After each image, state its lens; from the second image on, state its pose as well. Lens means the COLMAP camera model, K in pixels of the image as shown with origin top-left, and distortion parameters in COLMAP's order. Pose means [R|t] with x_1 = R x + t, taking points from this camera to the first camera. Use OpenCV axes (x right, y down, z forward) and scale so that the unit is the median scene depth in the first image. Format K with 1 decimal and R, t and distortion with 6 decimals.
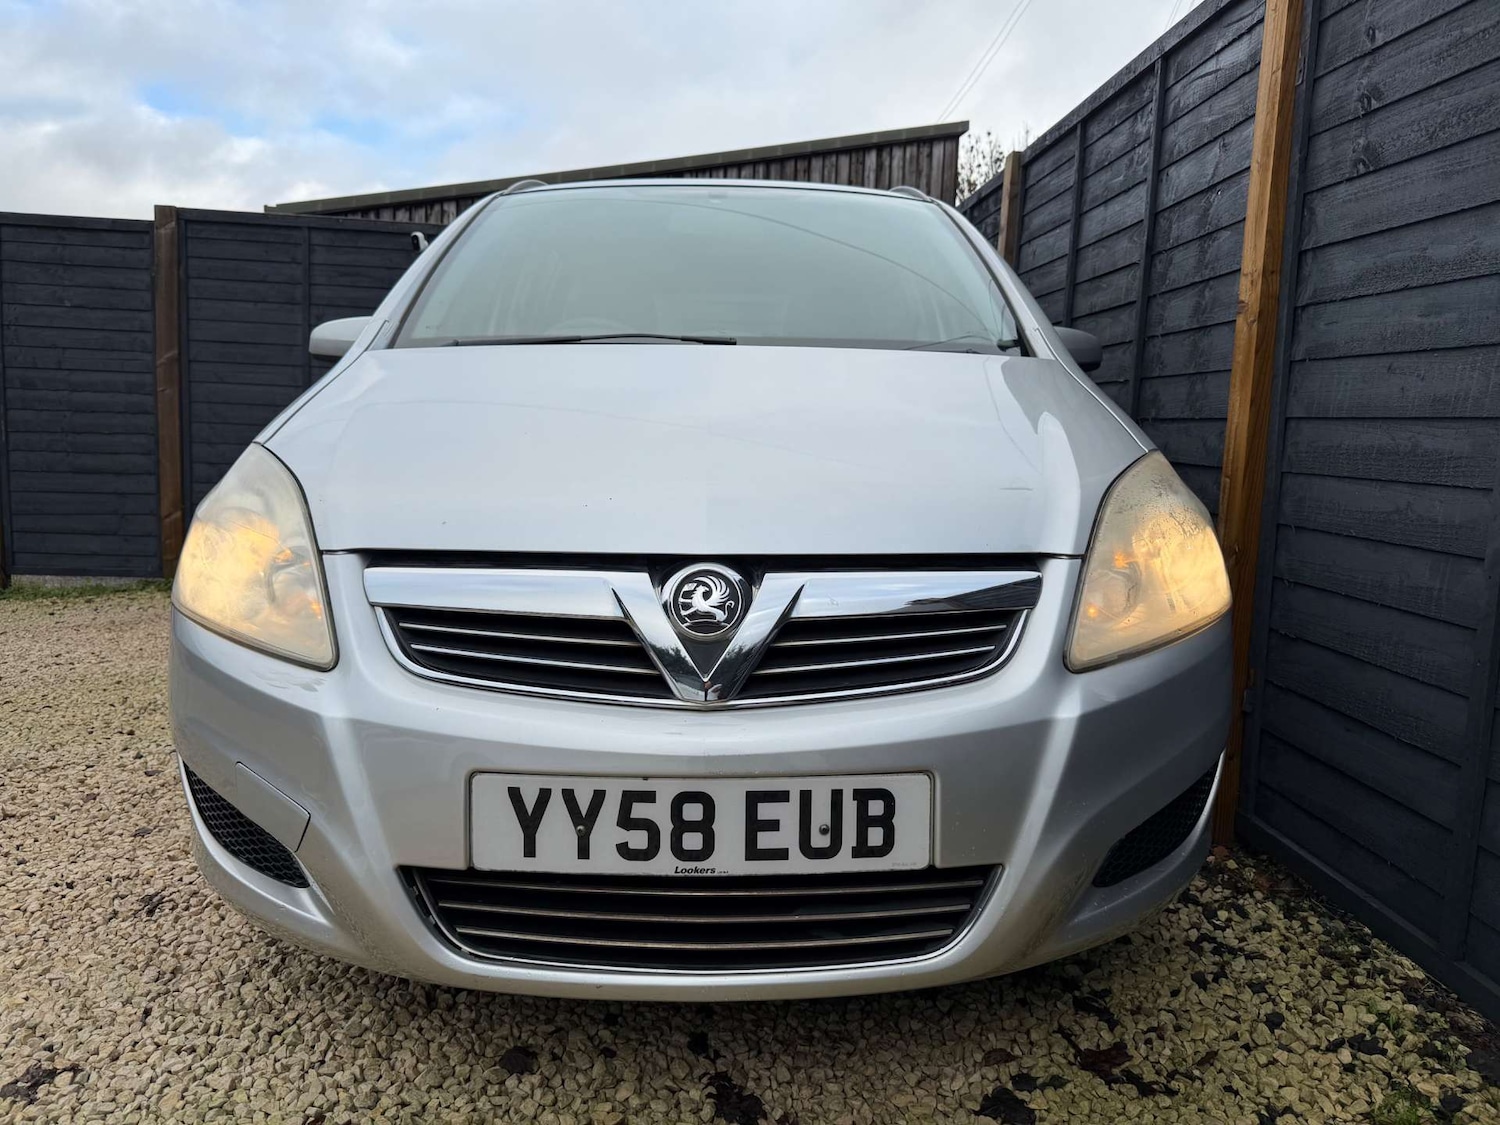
lens RADIAL K [[1081.4, 0, 741.3], [0, 1081.4, 565.0], [0, 0, 1]] dist [-0.006199, -0.000553]
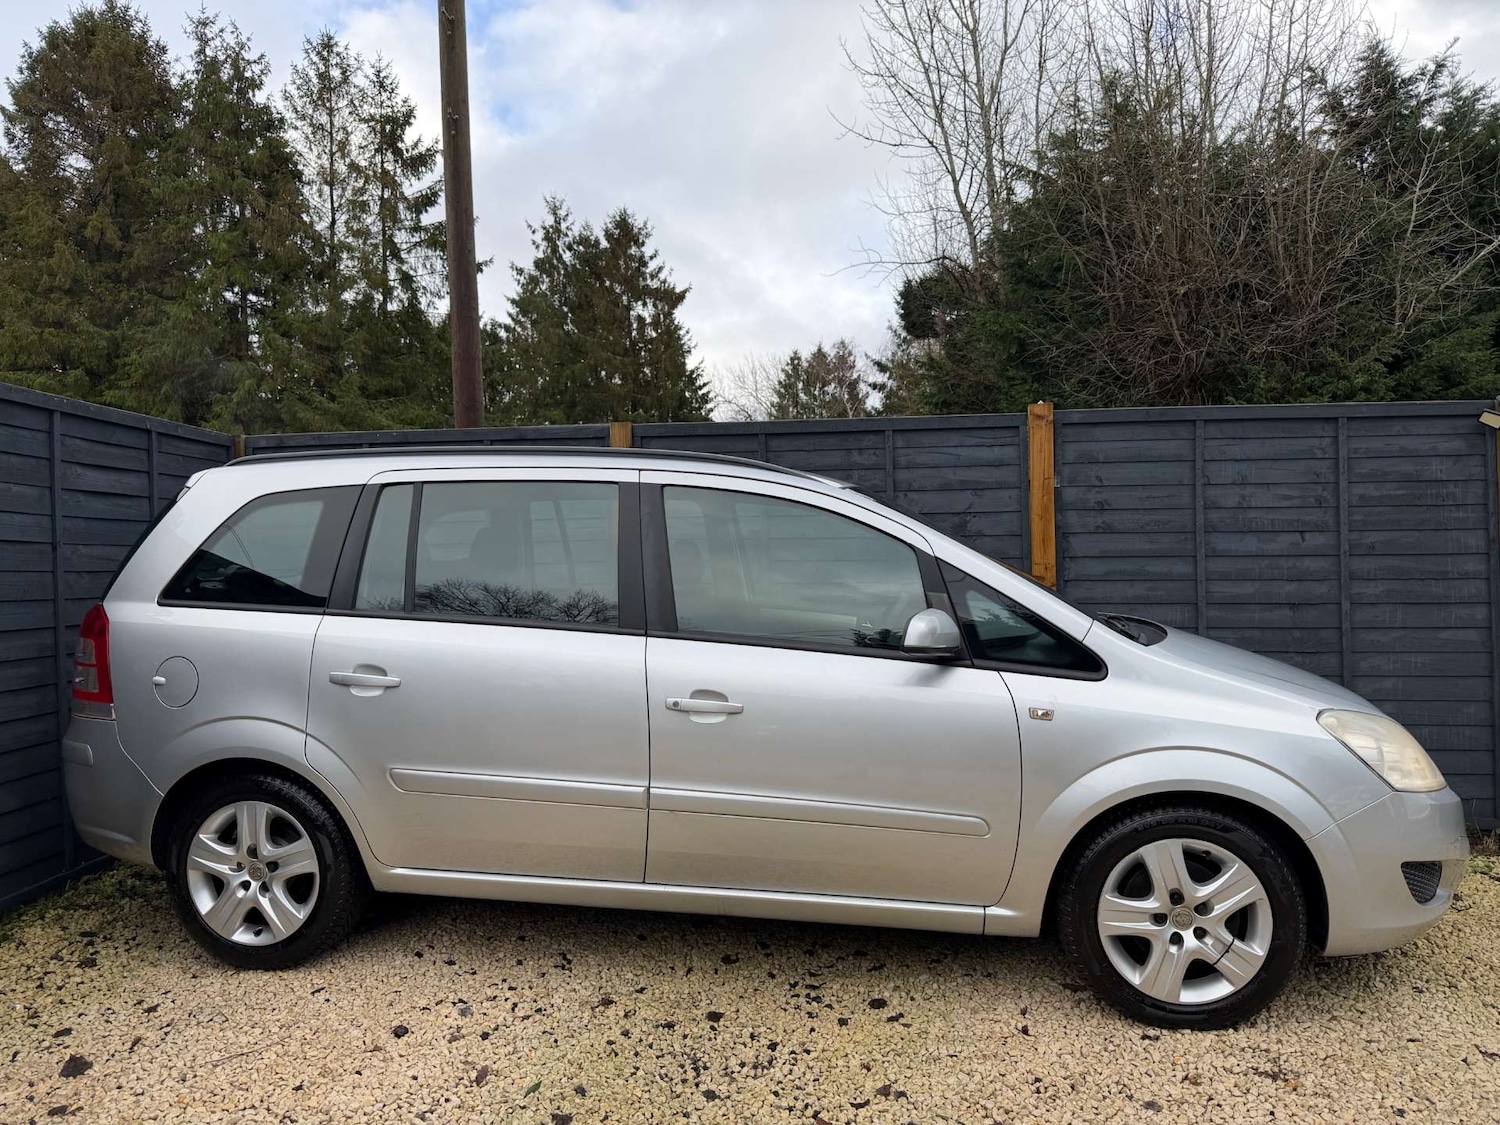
lens RADIAL K [[1072.4, 0, 750.0], [0, 1072.4, 562.5], [0, 0, 1]] dist [0.004459, -0.001988]
pose [[0.168844, -0.037444, 0.984931, -2.099864], [0.142285, 0.989737, 0.013236, -0.456621], [-0.975319, 0.137906, 0.172439, 1.422334]]
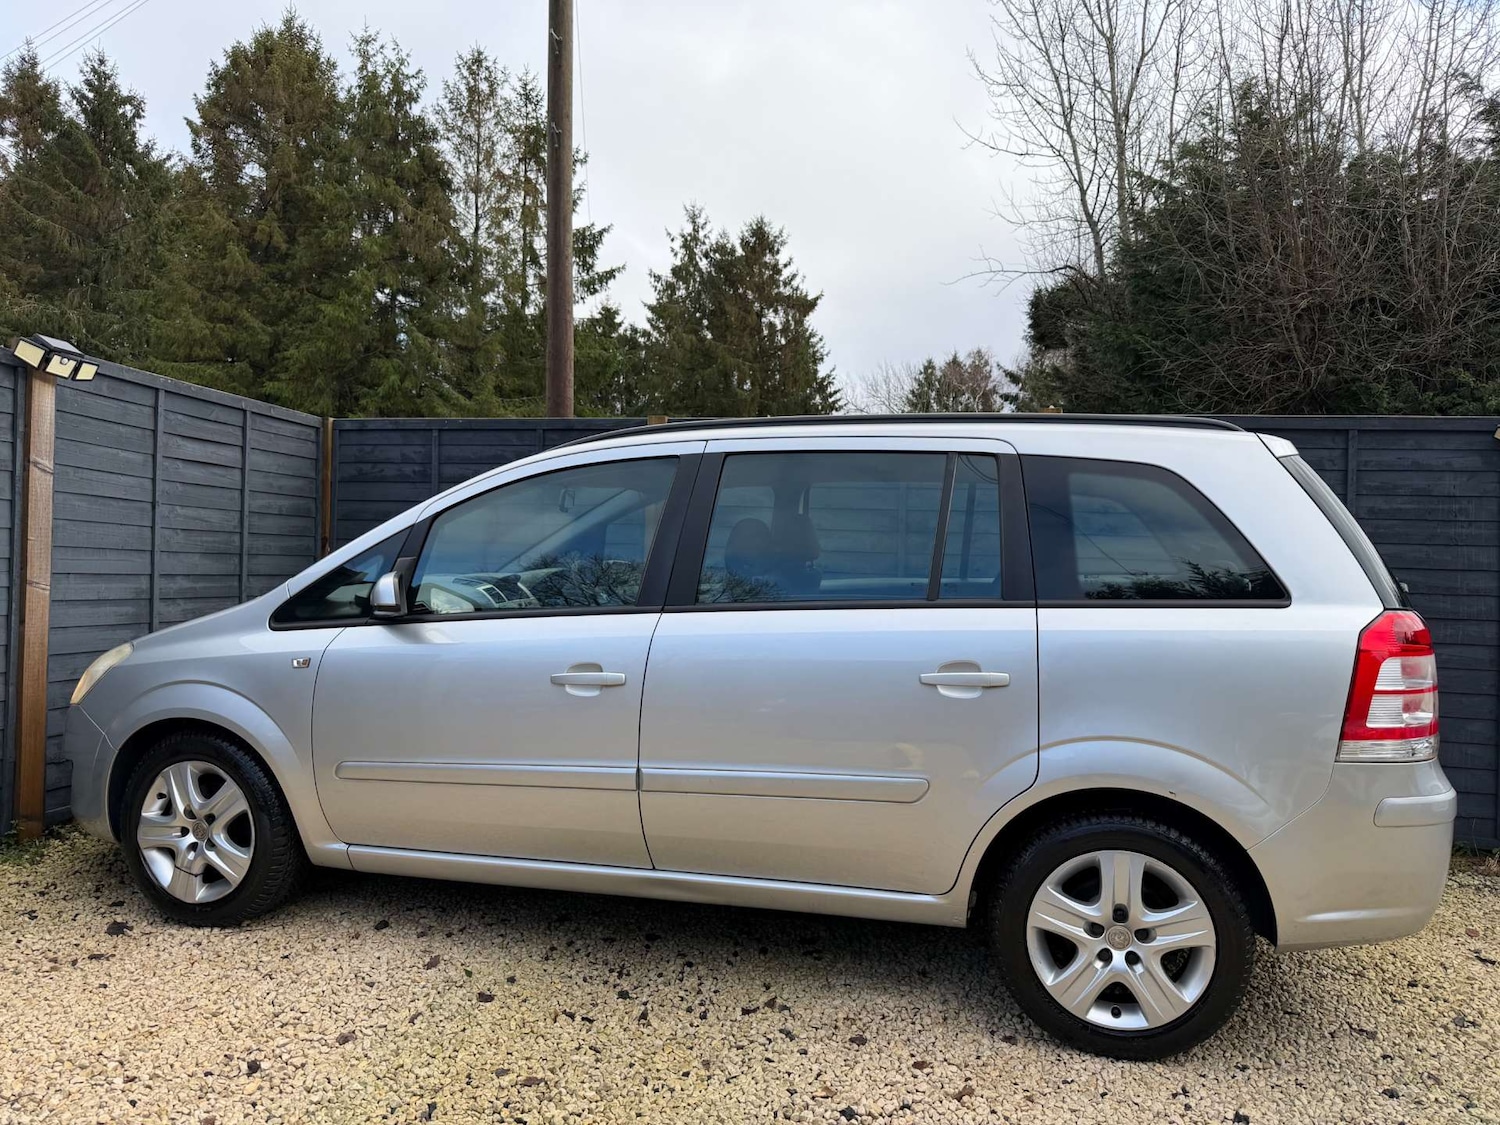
lens RADIAL K [[1071.7, 0, 751.9], [0, 1071.7, 565.5], [0, 0, 1]] dist [0.031736, -0.040760]
pose [[0.288830, -0.022109, 0.957125, -2.223261], [0.097346, 0.995230, -0.006387, -0.365993], [-0.952419, 0.095017, 0.289604, 1.101019]]
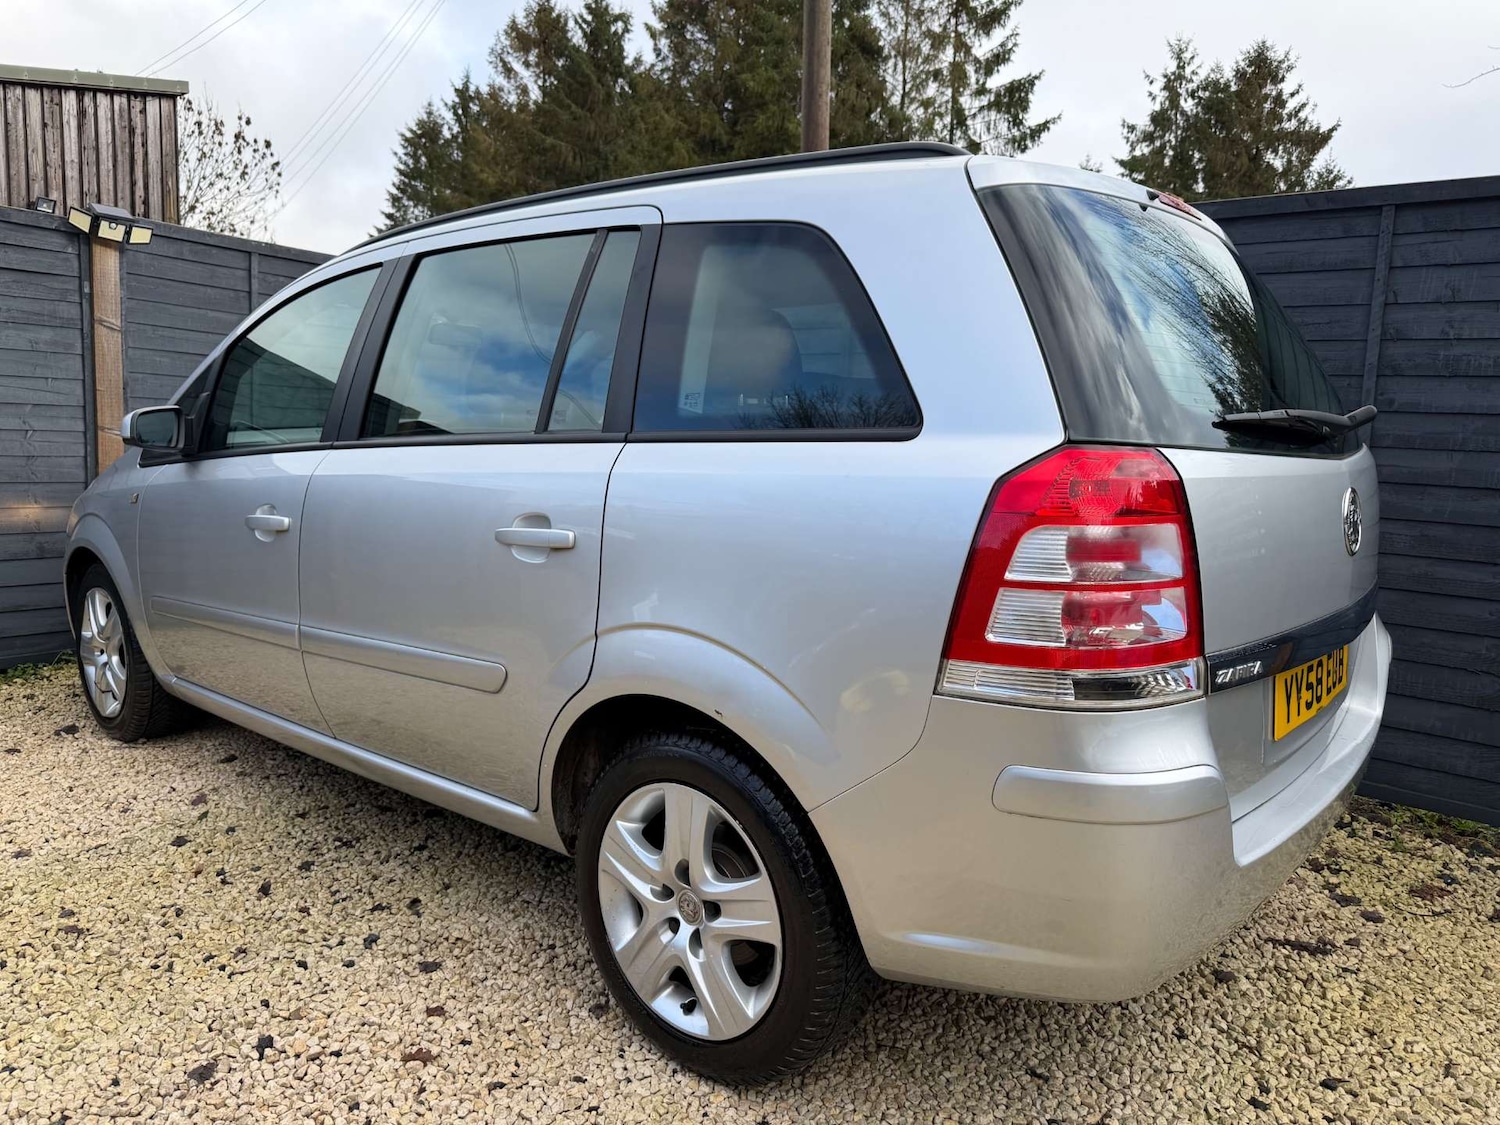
lens RADIAL K [[1080.9, 0, 750.0], [0, 1080.9, 562.5], [0, 0, 1]] dist [-0.000239, -0.005887]
pose [[0.680976, -0.089279, 0.726843, -1.382626], [0.072333, 0.995887, 0.054557, -0.208141], [-0.728725, 0.015423, 0.684633, 0.346753]]
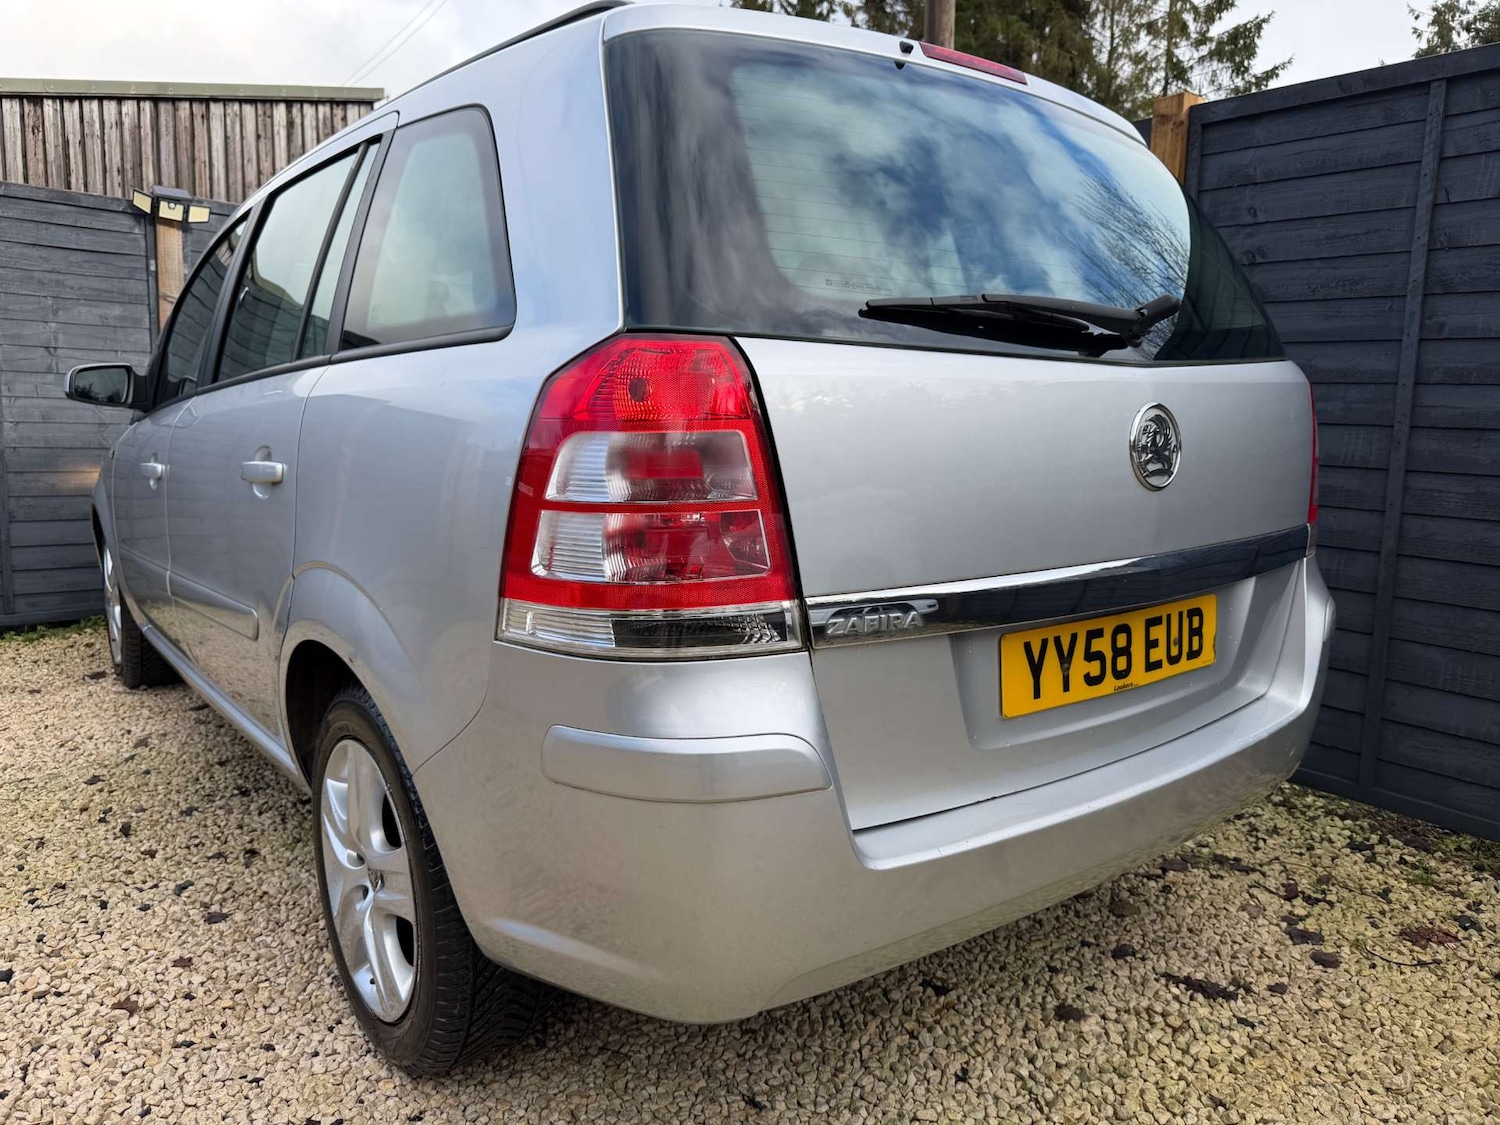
lens RADIAL K [[1081.4, 0, 741.3], [0, 1081.4, 565.0], [0, 0, 1]] dist [-0.006199, -0.000553]
pose [[0.819585, -0.086126, 0.566448, -0.949591], [0.067824, 0.996270, 0.053345, -0.124837], [-0.568929, -0.005302, 0.822369, 0.147390]]
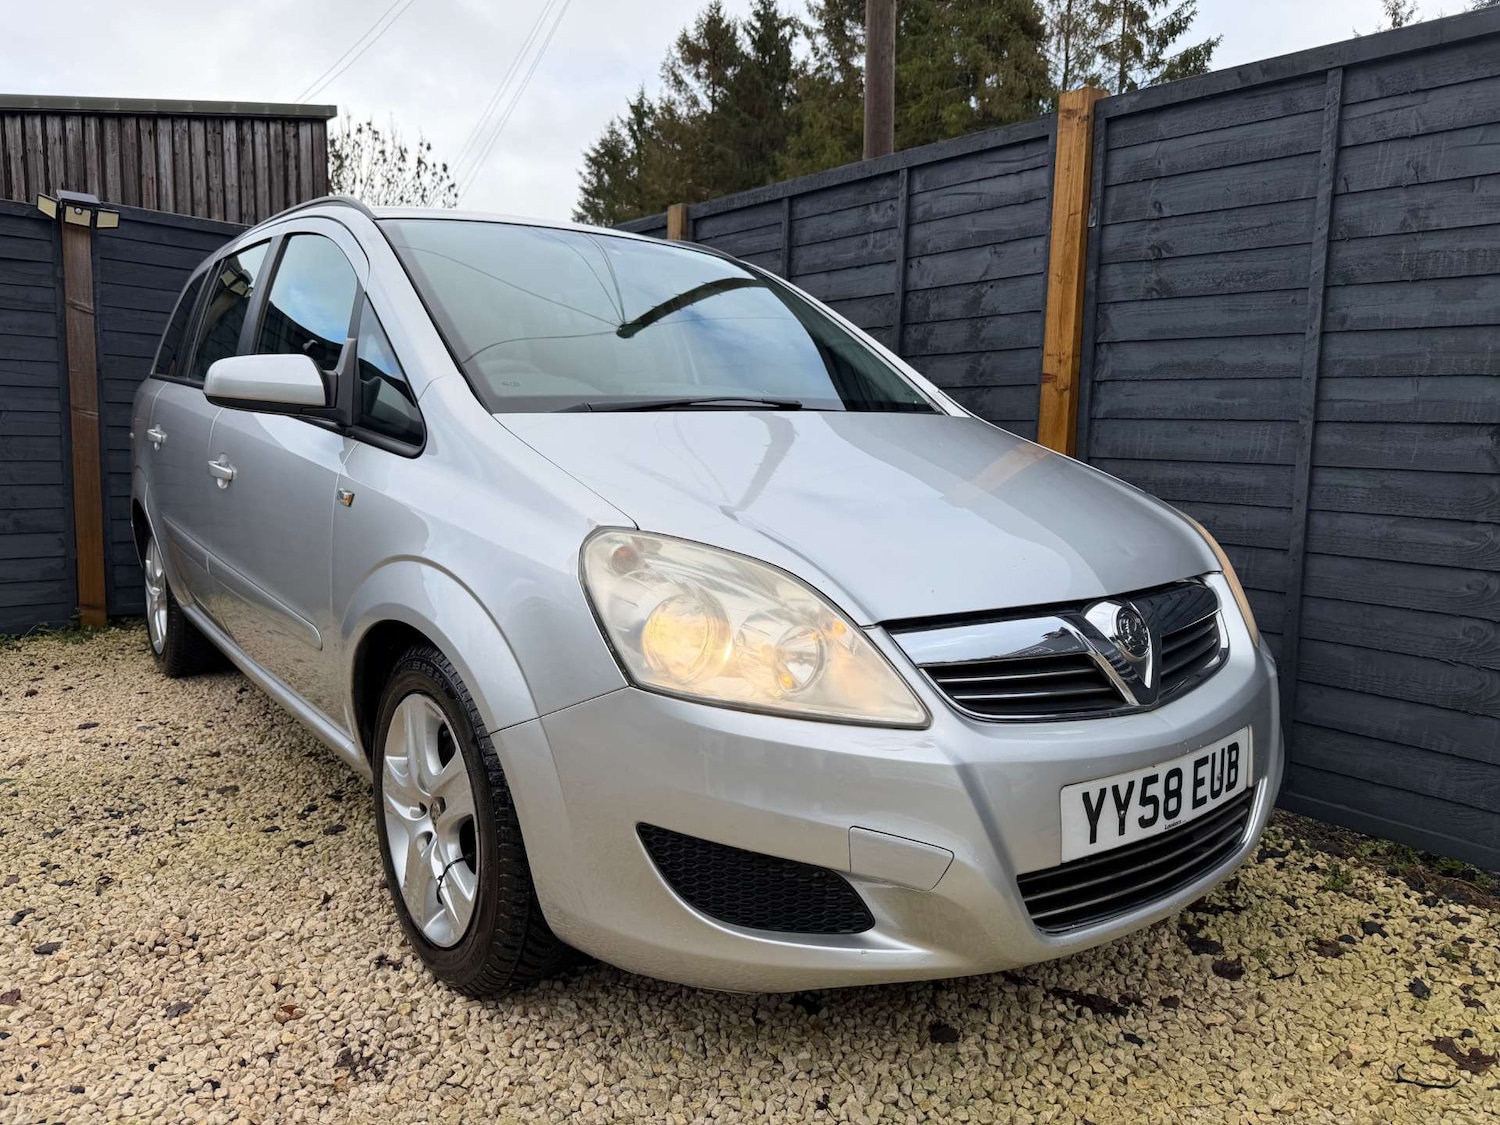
lens RADIAL K [[1076.1, 0, 744.5], [0, 1076.1, 563.7], [0, 0, 1]] dist [0.003735, -0.009440]
pose [[0.802885, -0.082674, 0.590373, -0.832359], [0.075948, 0.996452, 0.036254, -0.093601], [-0.591276, 0.015730, 0.806316, 0.133979]]
